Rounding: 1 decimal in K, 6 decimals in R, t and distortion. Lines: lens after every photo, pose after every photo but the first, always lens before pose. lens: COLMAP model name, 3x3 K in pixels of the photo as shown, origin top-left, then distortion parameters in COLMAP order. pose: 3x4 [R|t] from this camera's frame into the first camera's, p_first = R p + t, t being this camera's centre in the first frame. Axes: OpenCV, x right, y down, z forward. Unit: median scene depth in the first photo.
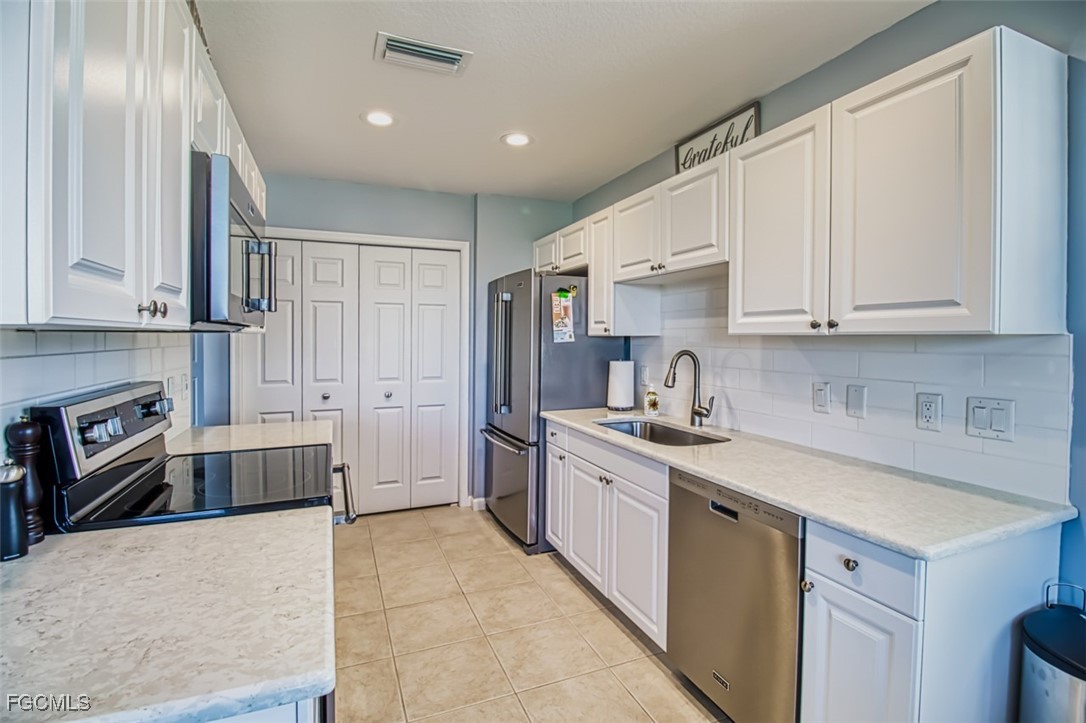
lens RADIAL K [[516.7, 0, 512.4], [0, 516.7, 348.0], [0, 0, 1]] dist [-0.000580, -0.000188]
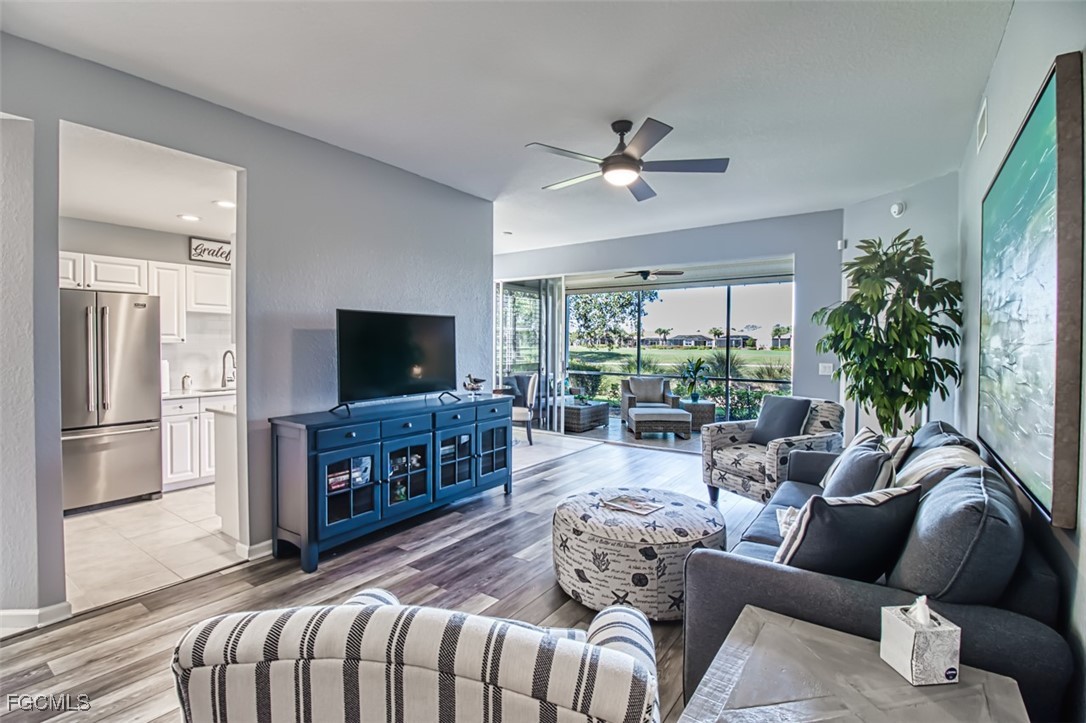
lens RADIAL K [[501.4, 0, 542.4], [0, 501.4, 351.8], [0, 0, 1]] dist [0.000518, -0.013695]
pose [[-0.571385, -0.024058, 0.820329, -1.792060], [0.007047, 0.999390, 0.034219, -0.041632], [-0.820652, 0.025333, -0.570867, 0.977527]]
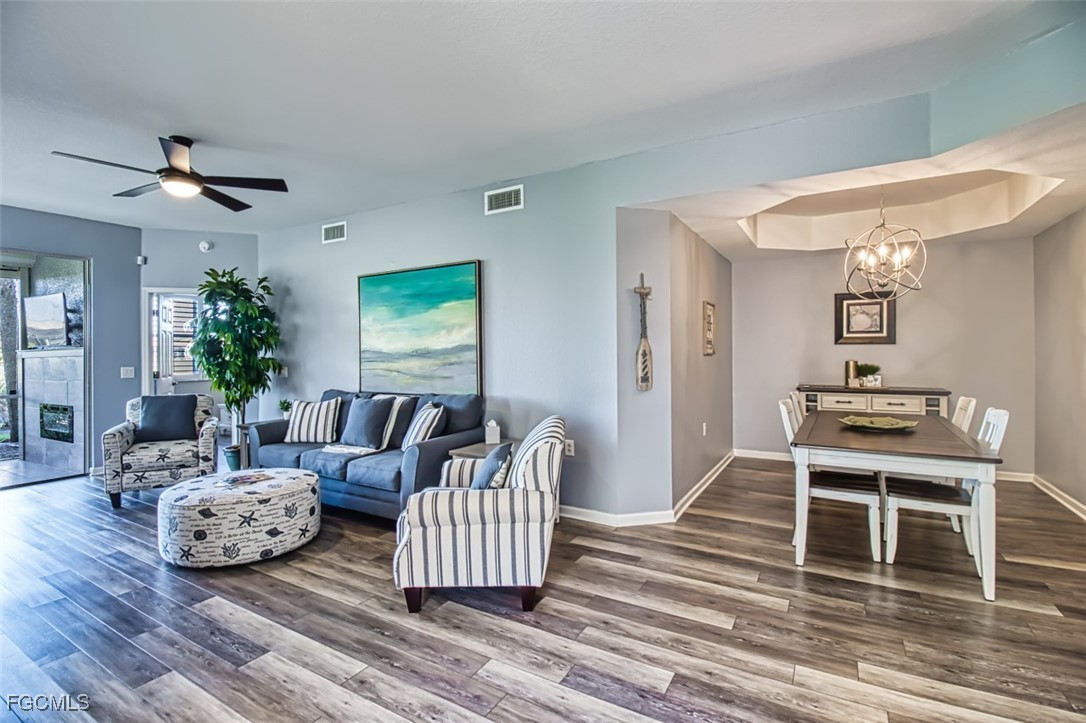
lens RADIAL K [[501.4, 0, 542.4], [0, 501.4, 351.8], [0, 0, 1]] dist [0.000518, -0.013695]
pose [[-0.764594, 0.000599, -0.644512, -0.887830], [-0.010265, 0.999861, 0.013106, -0.032396], [0.644431, 0.016636, -0.764481, 1.615806]]
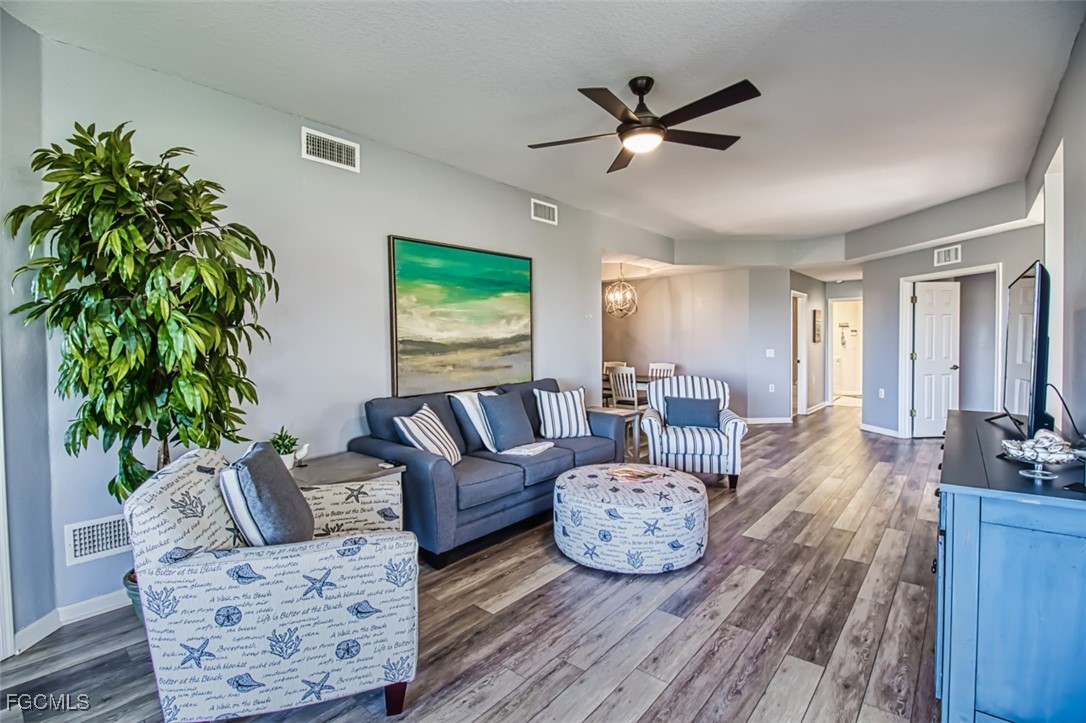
lens RADIAL K [[501.4, 0, 542.4], [0, 501.4, 351.8], [0, 0, 1]] dist [0.000518, -0.013695]
pose [[0.500986, 0.010178, -0.865395, -0.265045], [-0.004621, 0.999948, 0.009085, 0.008156], [0.865443, -0.000553, 0.501007, -0.424448]]
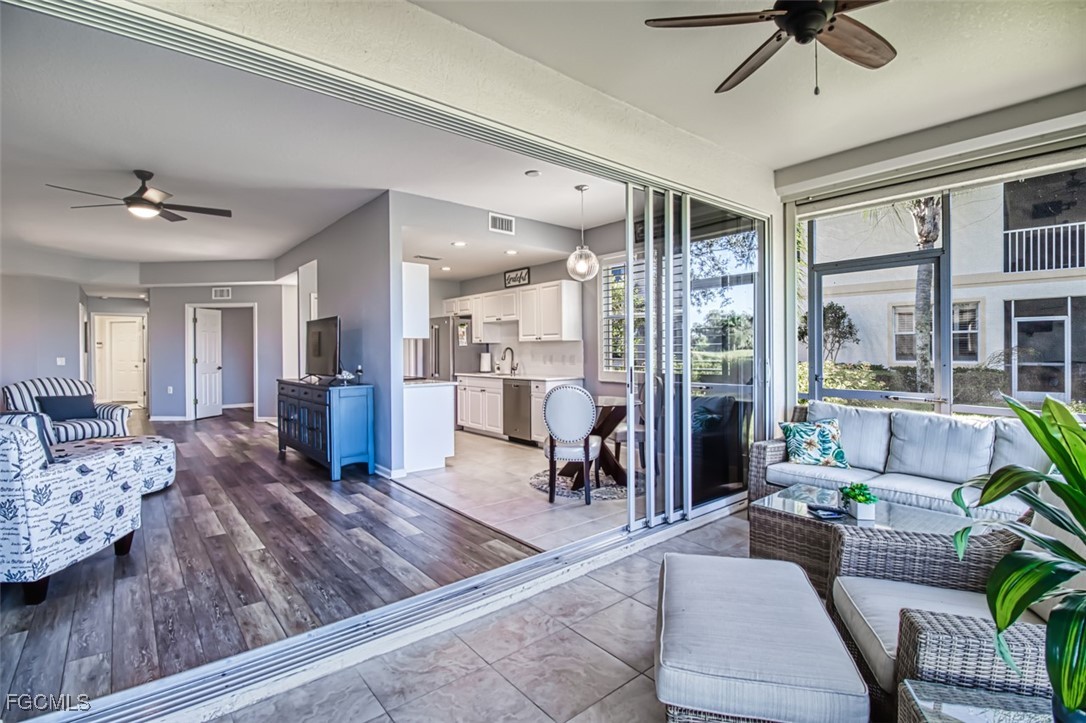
lens RADIAL K [[513.4, 0, 543.0], [0, 513.4, 361.5], [0, 0, 1]] dist [-0.000676, -0.000164]
pose [[0.937667, -0.016880, 0.347125, -0.429643], [0.016985, 0.999852, 0.002740, 0.069487], [-0.347120, 0.003326, 0.937815, -1.566100]]
